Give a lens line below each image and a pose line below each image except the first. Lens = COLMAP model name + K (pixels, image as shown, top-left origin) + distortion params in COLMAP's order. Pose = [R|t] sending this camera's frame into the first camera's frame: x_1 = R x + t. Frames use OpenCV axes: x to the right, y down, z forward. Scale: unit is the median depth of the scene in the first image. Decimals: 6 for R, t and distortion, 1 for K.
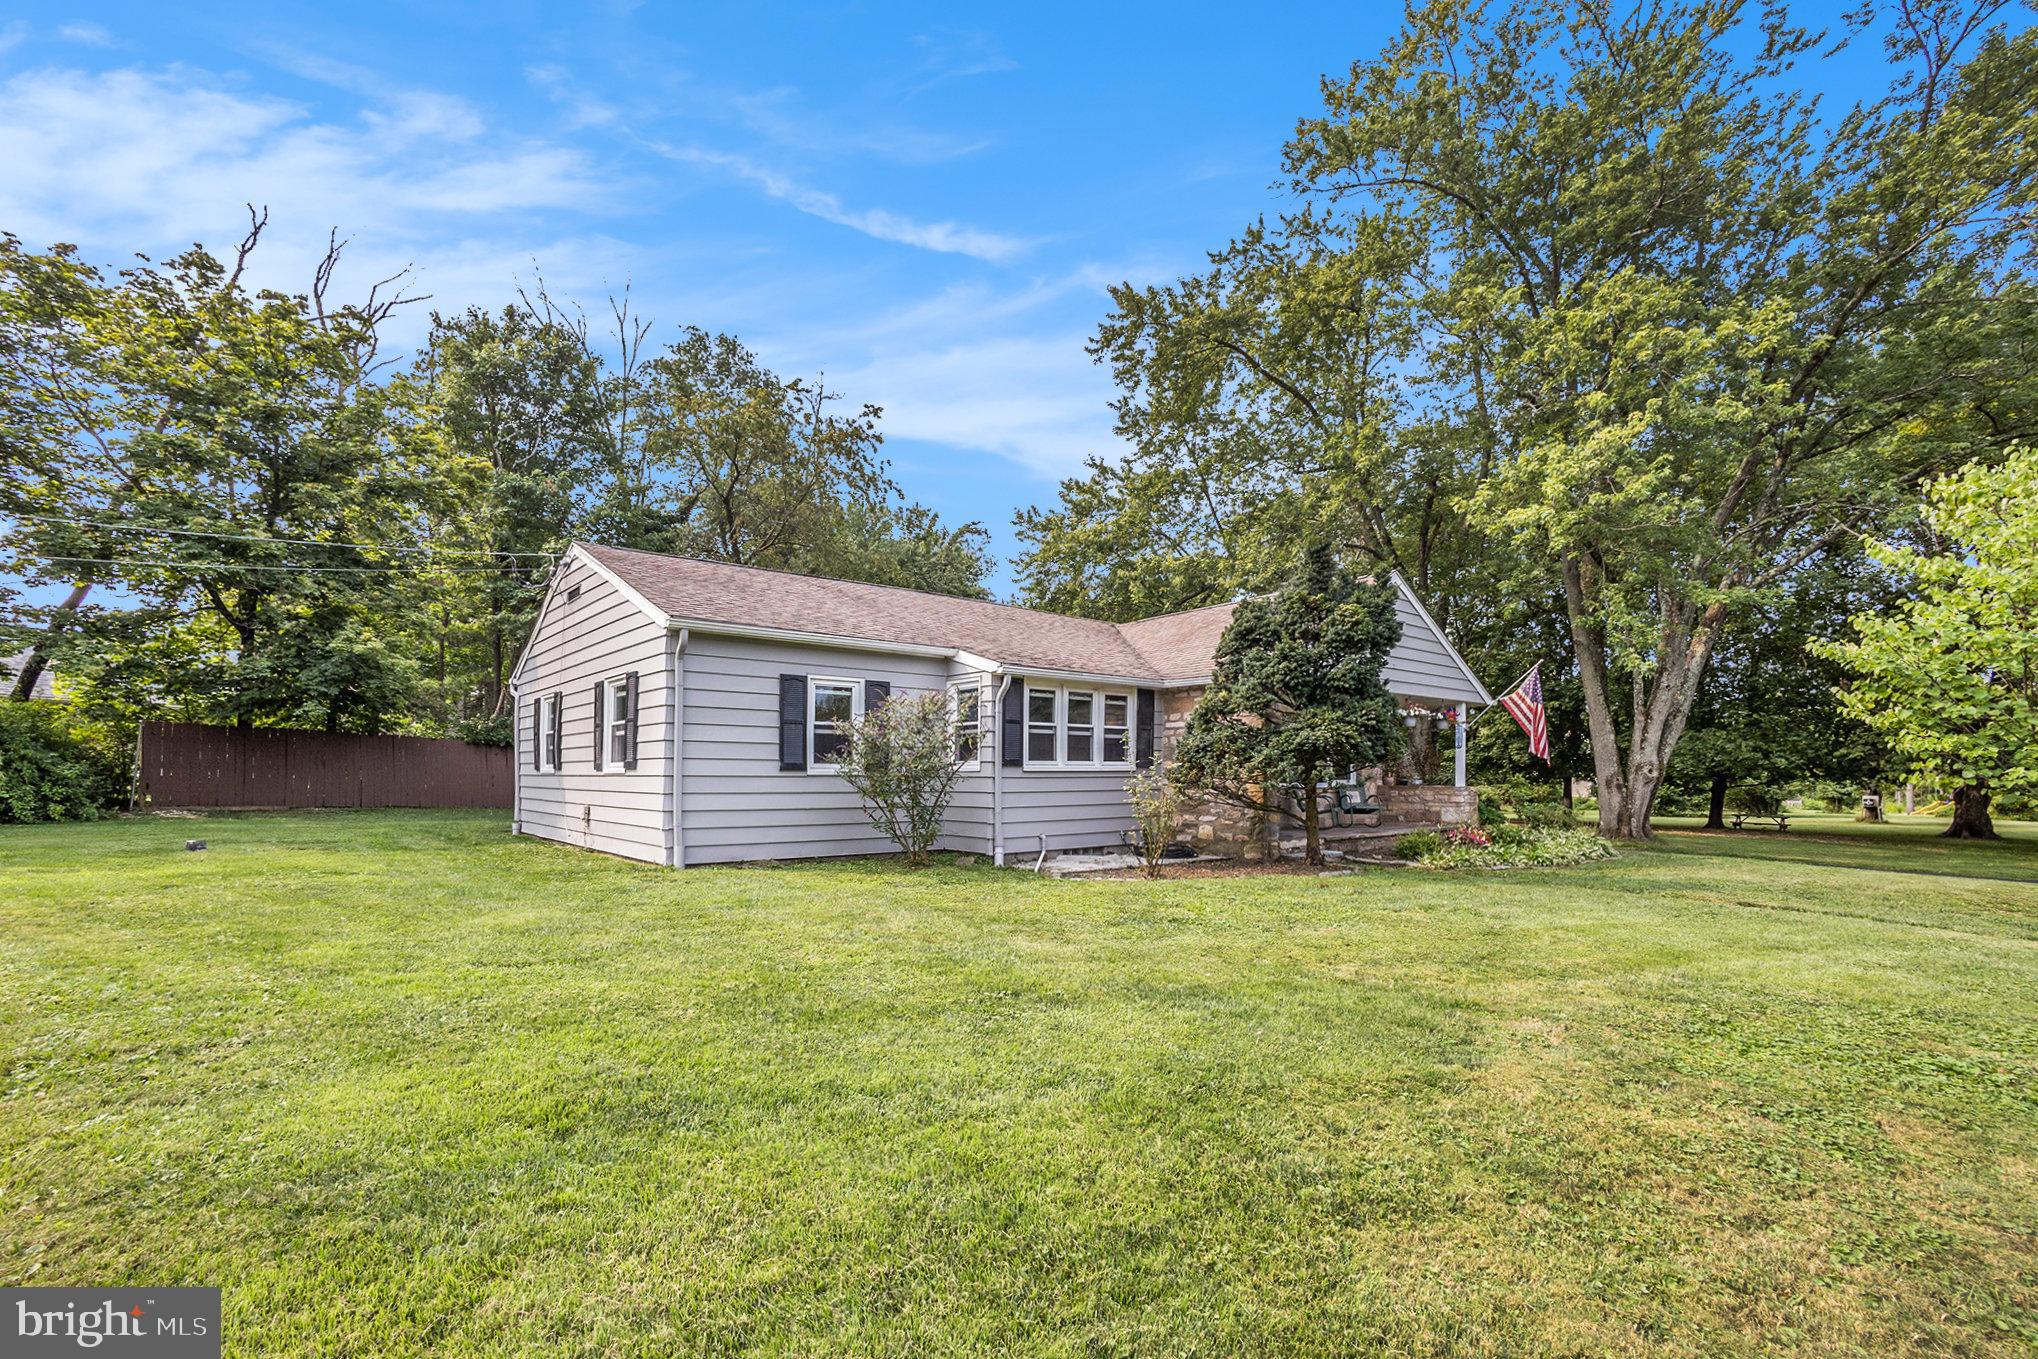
lens RADIAL K [[1025.1, 0, 1167.4], [0, 1025.1, 687.7], [0, 0, 1]] dist [-0.000702, 0.000255]
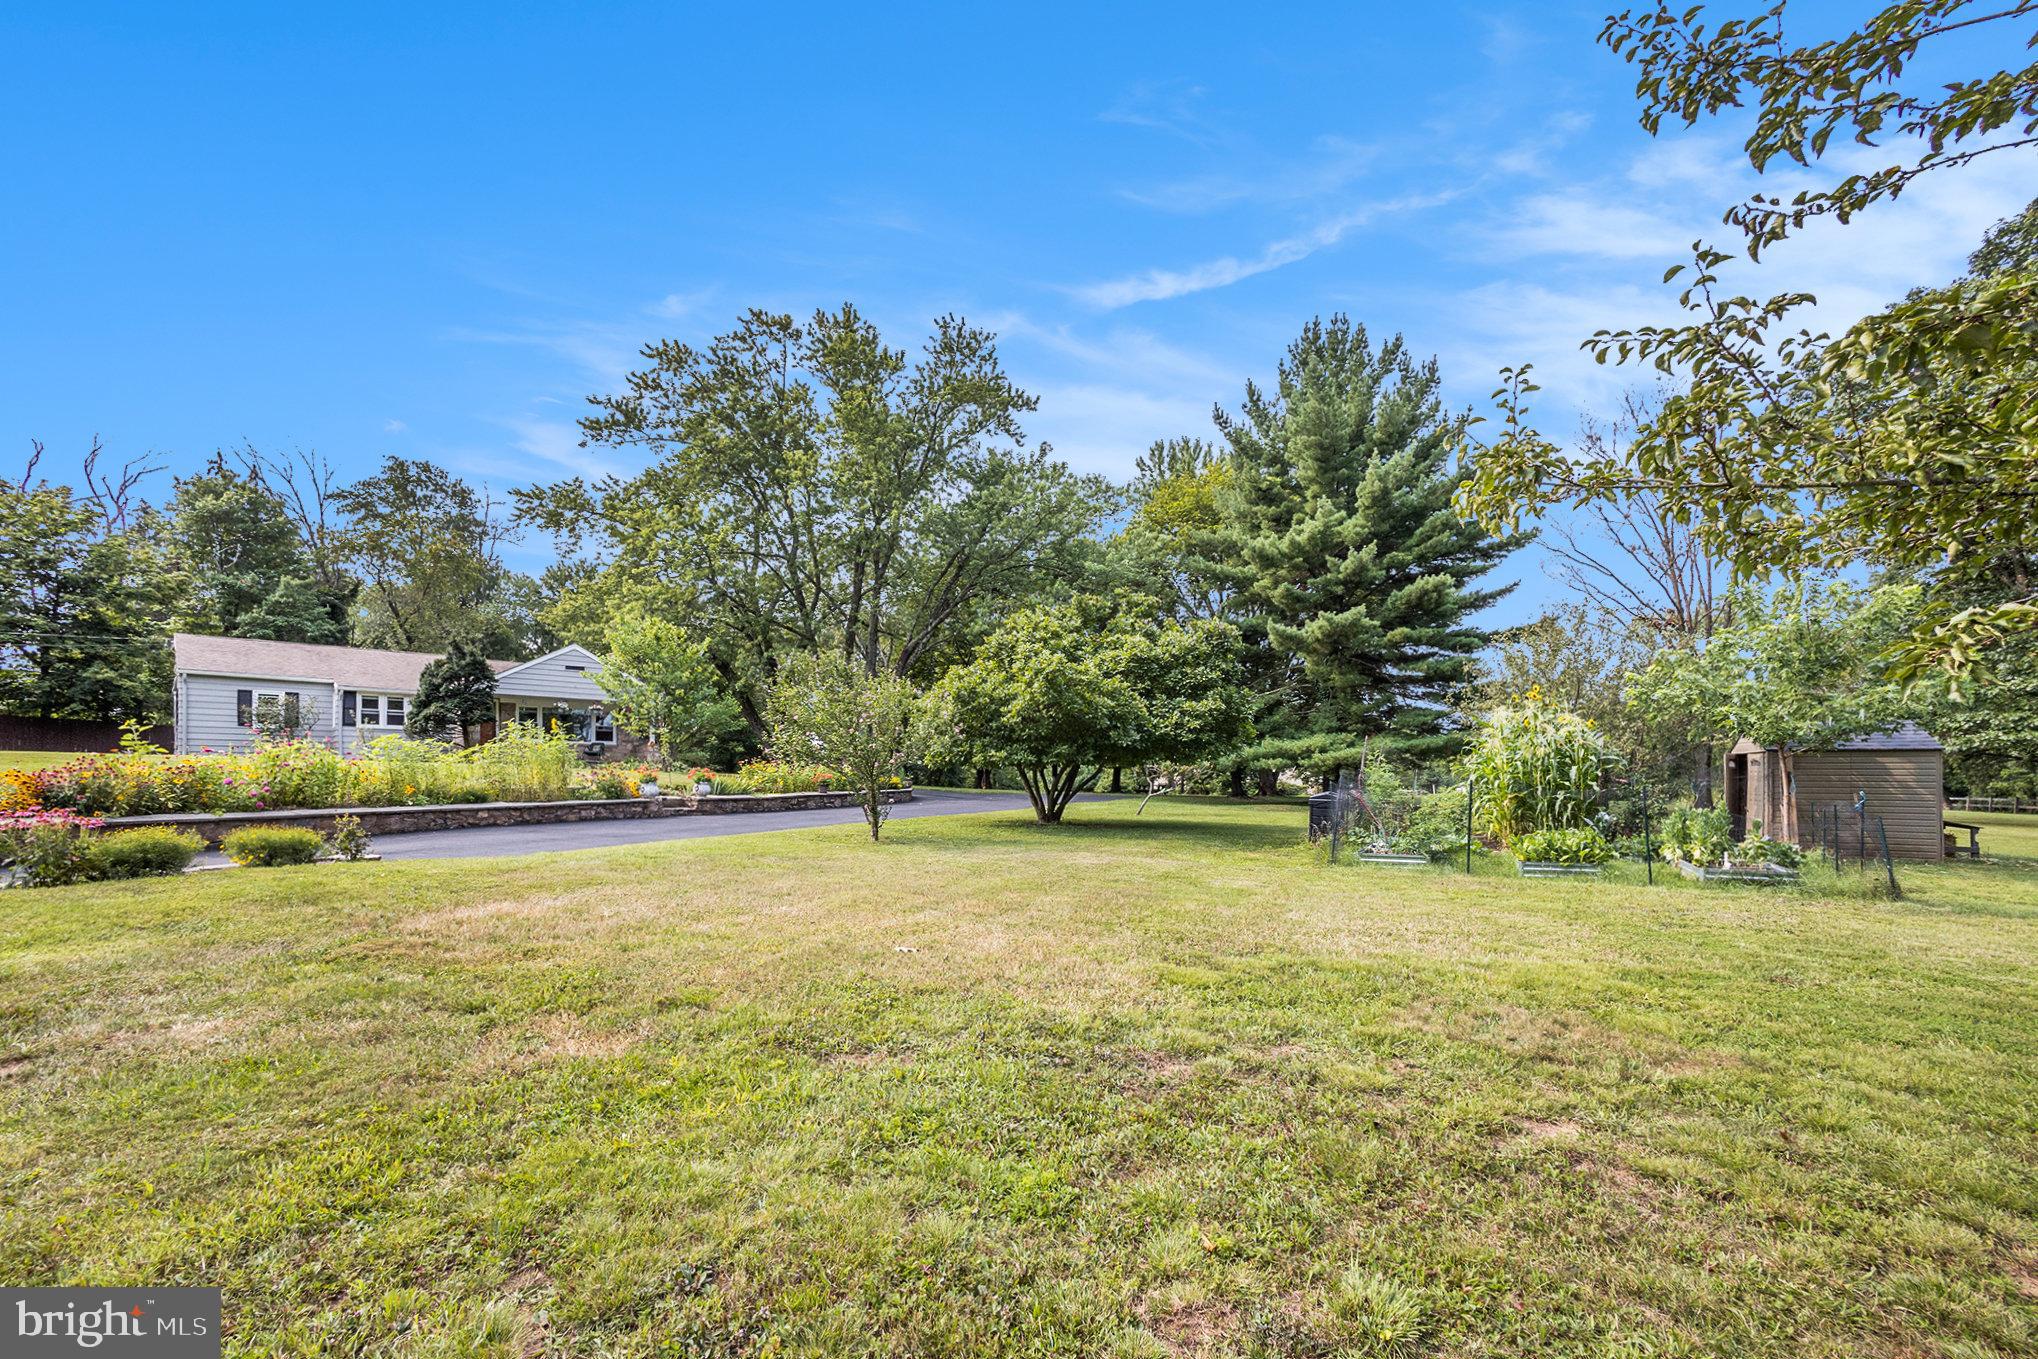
lens RADIAL K [[1025.1, 0, 1167.4], [0, 1025.1, 687.7], [0, 0, 1]] dist [-0.000702, 0.000255]
pose [[0.999265, -0.003348, 0.038196, 1.646126], [0.003544, 0.999981, -0.005079, 0.002597], [-0.038179, 0.005210, 0.999257, -1.476539]]
